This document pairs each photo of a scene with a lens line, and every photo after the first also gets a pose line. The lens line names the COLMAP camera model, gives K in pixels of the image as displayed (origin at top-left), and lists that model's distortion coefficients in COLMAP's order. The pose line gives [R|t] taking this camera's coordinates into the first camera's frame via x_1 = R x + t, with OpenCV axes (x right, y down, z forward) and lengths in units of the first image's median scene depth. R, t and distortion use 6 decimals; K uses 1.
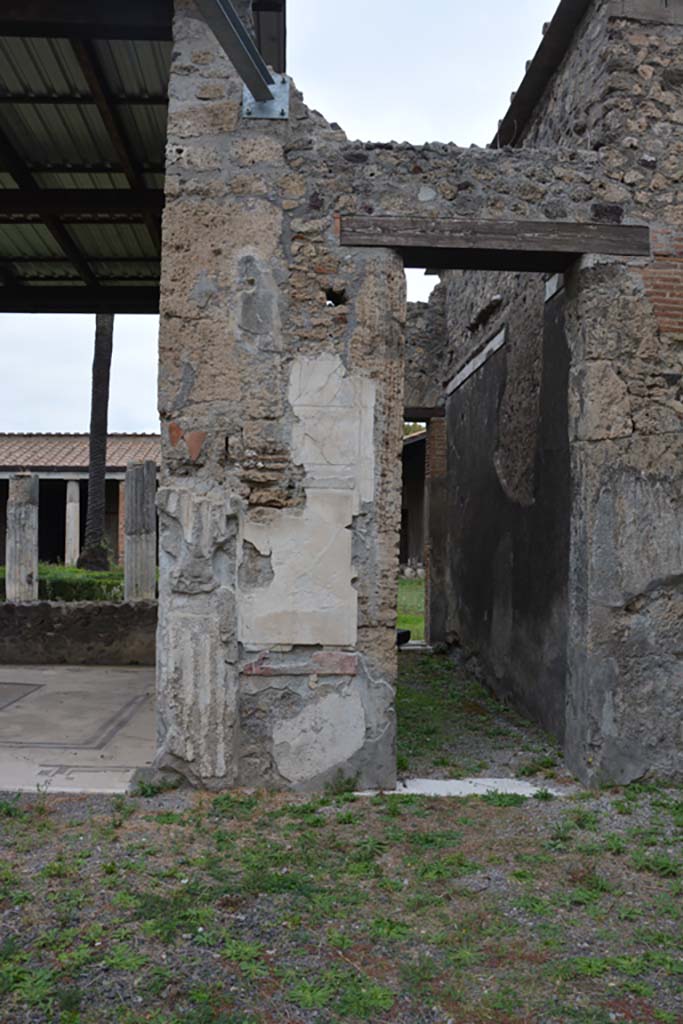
lens RADIAL K [[796.6, 0, 341.5], [0, 796.6, 512.0], [0, 0, 1]] dist [-0.168830, 0.128799]
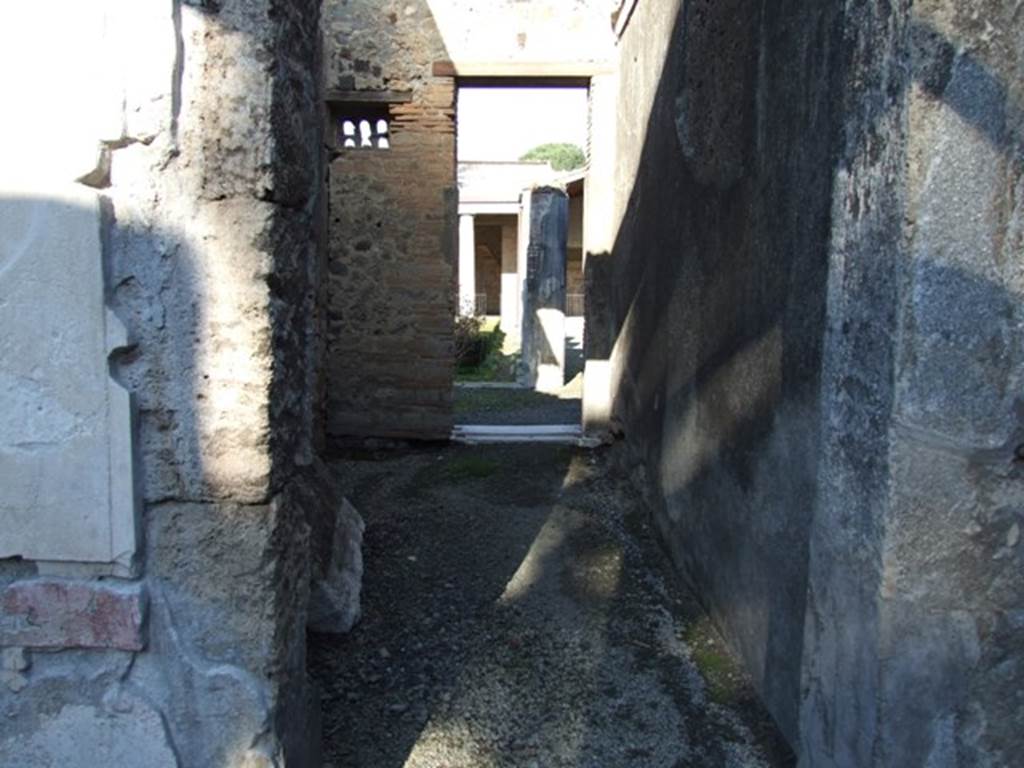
lens RADIAL K [[959.3, 0, 512.0], [0, 959.3, 384.0], [0, 0, 1]] dist [-0.056237, 0.005605]
pose [[0.999934, 0.002566, -0.011201, 0.169823], [-0.000969, 0.990106, 0.140315, 0.043821], [0.011450, -0.140295, 0.990043, 0.628189]]
